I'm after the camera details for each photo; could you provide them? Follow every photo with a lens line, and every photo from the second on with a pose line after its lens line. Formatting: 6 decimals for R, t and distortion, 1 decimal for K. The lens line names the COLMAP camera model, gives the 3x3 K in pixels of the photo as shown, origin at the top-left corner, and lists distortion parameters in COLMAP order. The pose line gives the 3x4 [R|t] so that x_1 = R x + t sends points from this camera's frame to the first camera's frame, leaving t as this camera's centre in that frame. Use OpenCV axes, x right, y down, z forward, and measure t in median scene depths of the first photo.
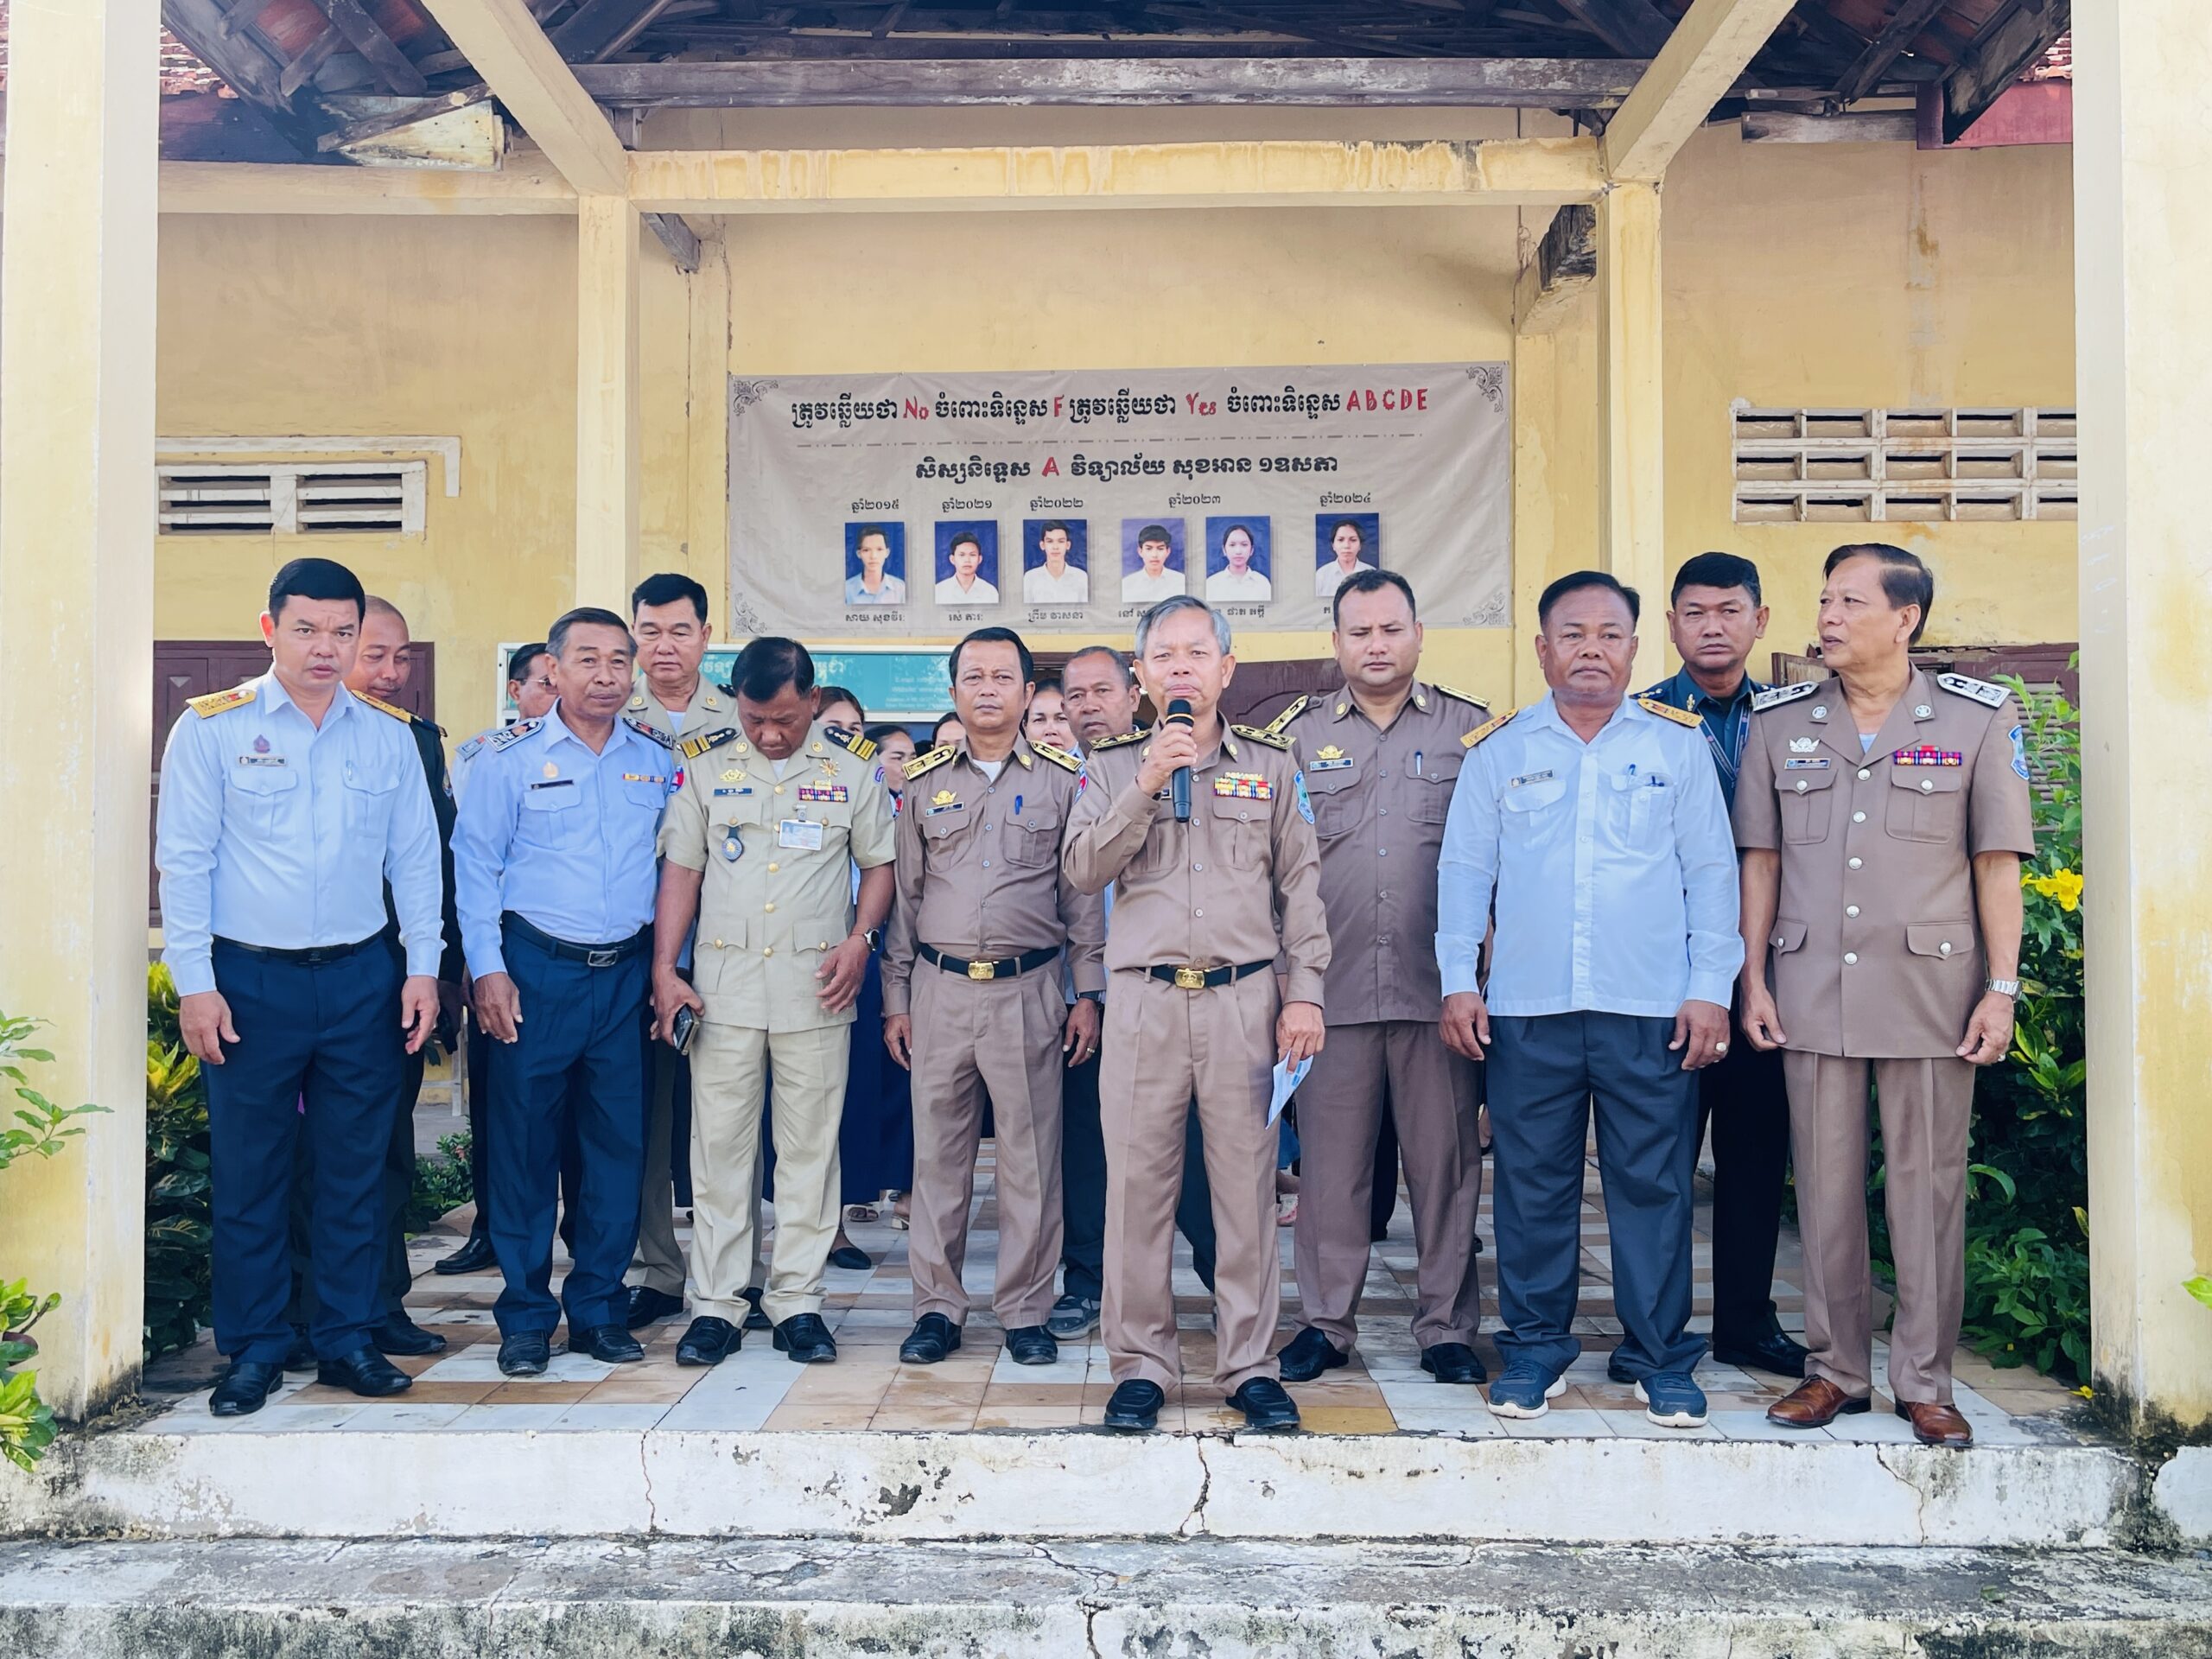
lens RADIAL K [[2065.2, 0, 1106.0], [0, 2065.2, 829.5], [0, 0, 1]] dist [0.075837, -0.095653]
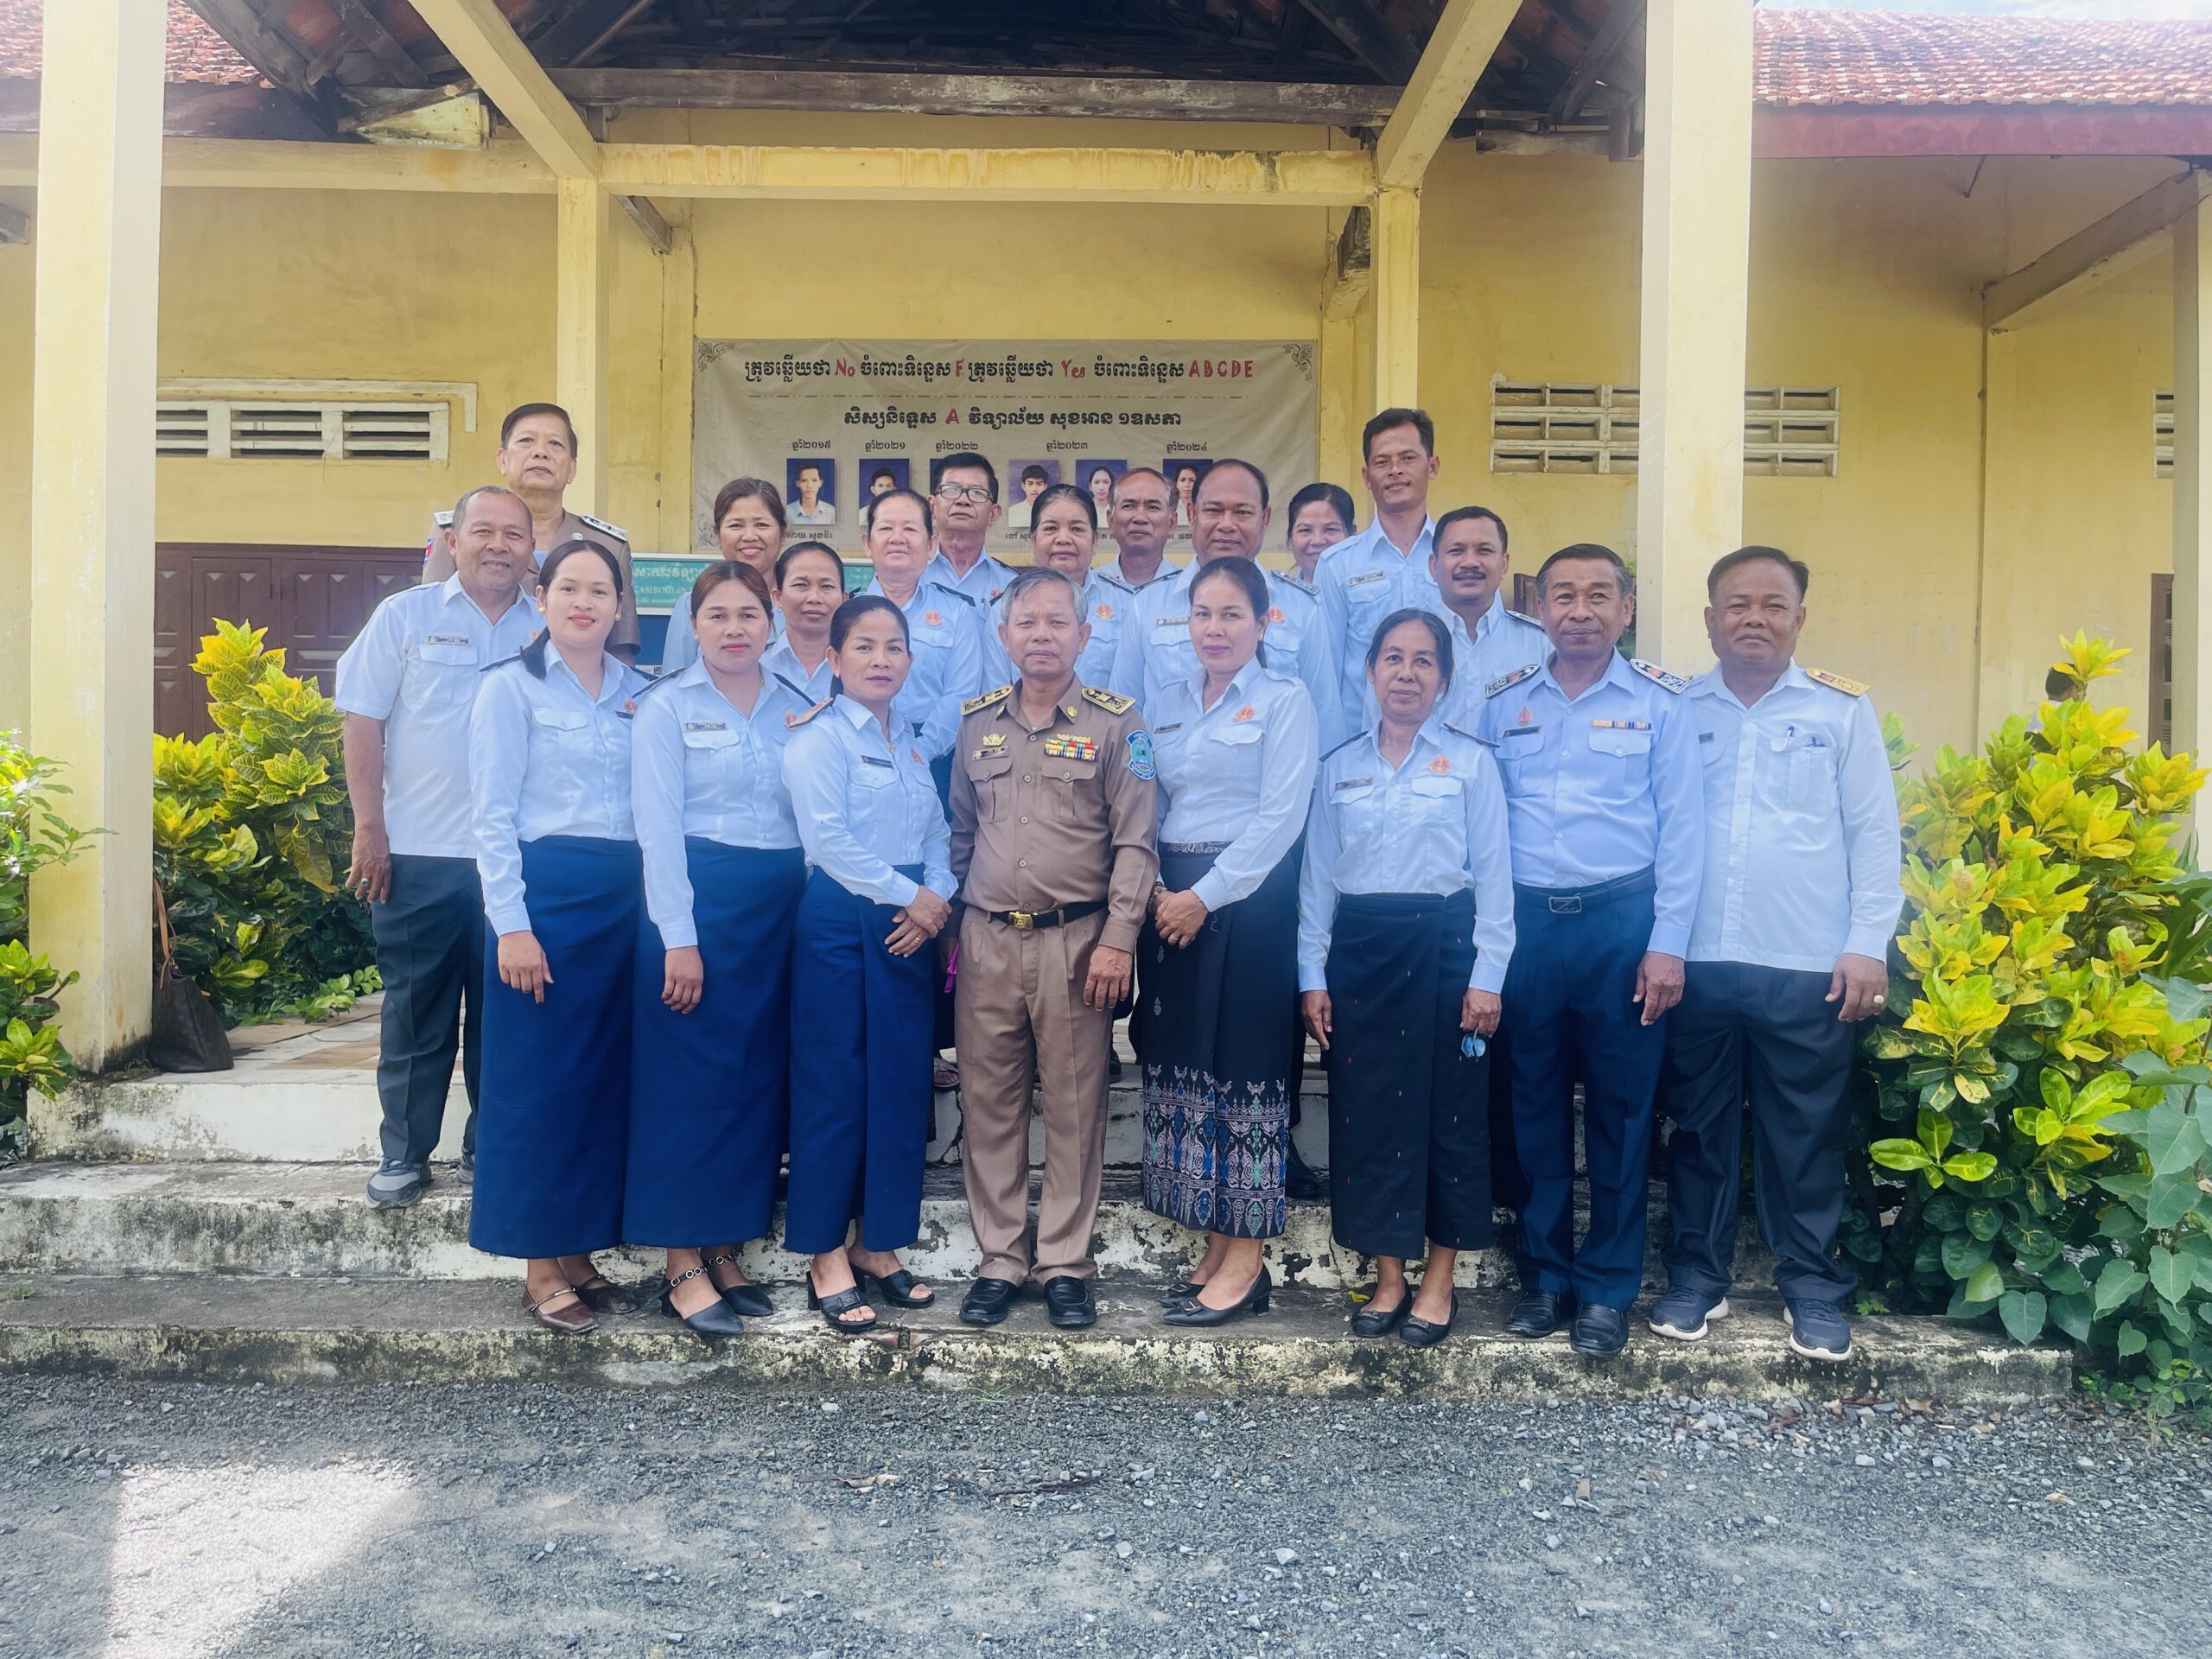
lens RADIAL K [[1669.4, 0, 1106.8], [0, 1669.4, 822.4], [0, 0, 1]] dist [0.068484, -0.087098]
pose [[0.999555, 0.013139, 0.026779, 0.053444], [-0.014136, 0.999201, 0.037391, 0.038670], [-0.026266, -0.037753, 0.998942, -0.031578]]
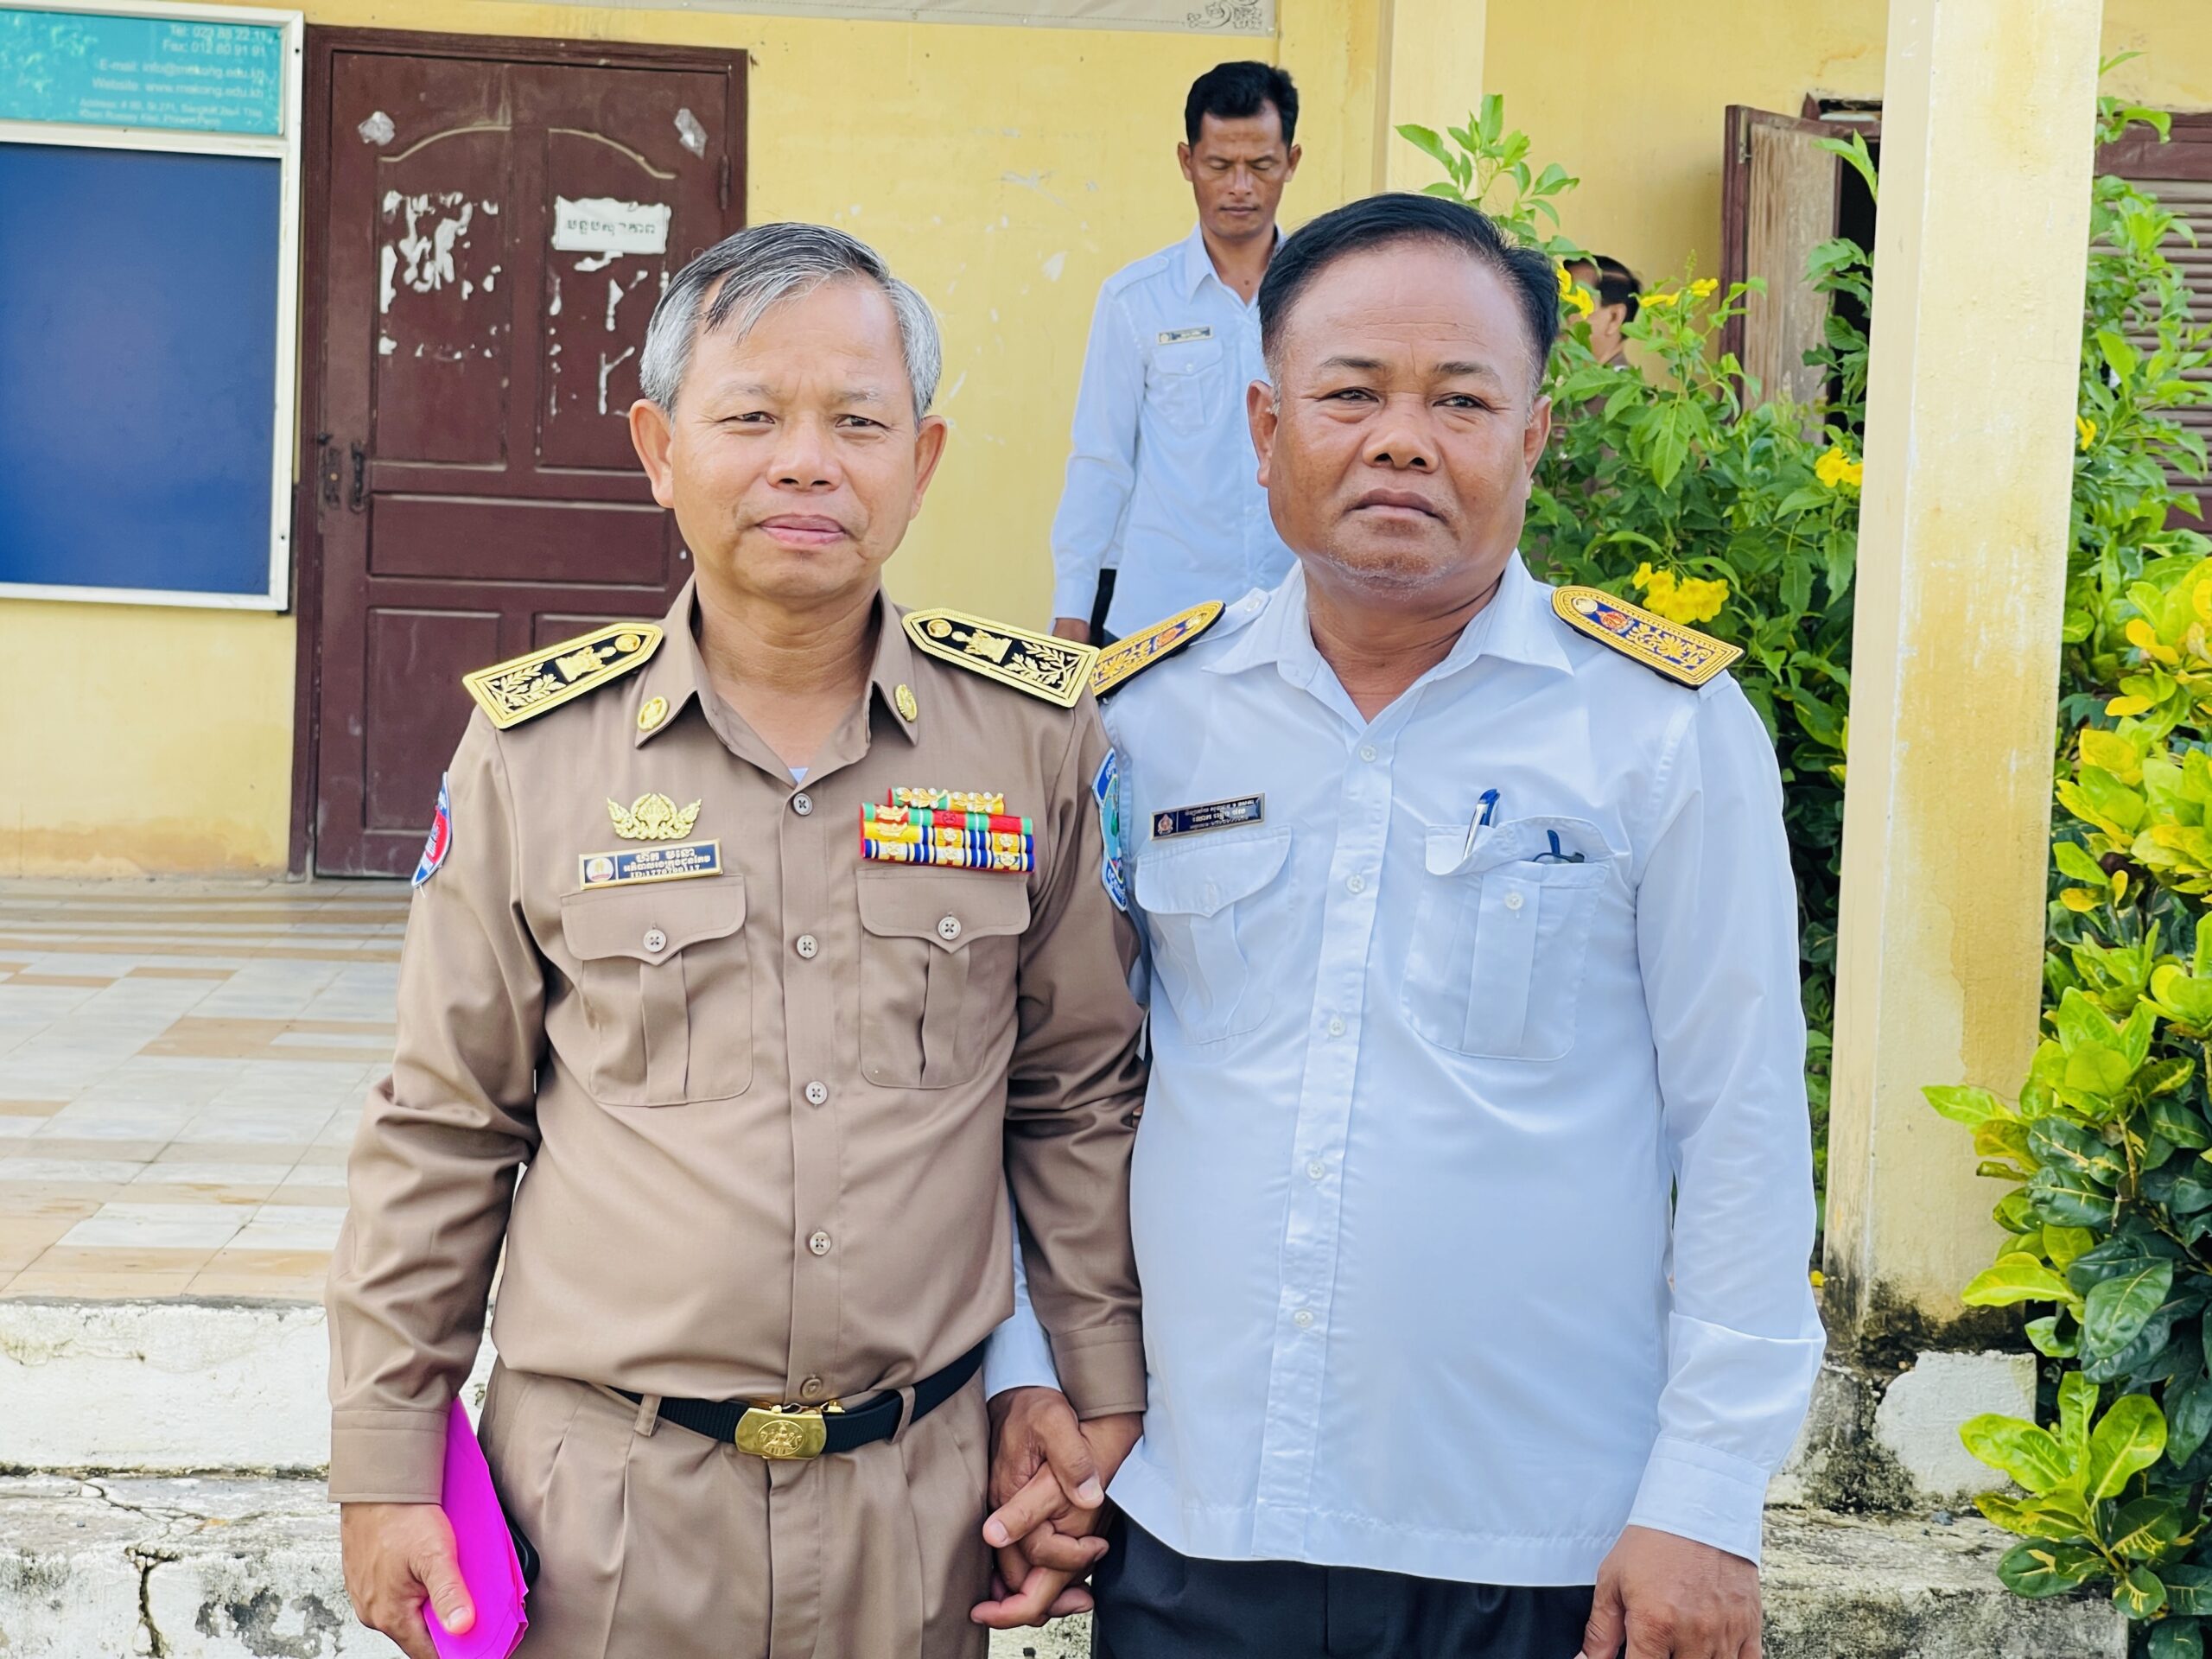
lens RADIAL K [[4109.3, 0, 1096.9], [0, 4109.3, 816.4], [0, 0, 1]] dist [0.139098, -0.026717]
pose [[0.994691, 0.033673, 0.097246, 0.064956], [-0.042290, 0.995227, 0.087952, 0.015422], [-0.093820, -0.091598, 0.991367, -0.101564]]
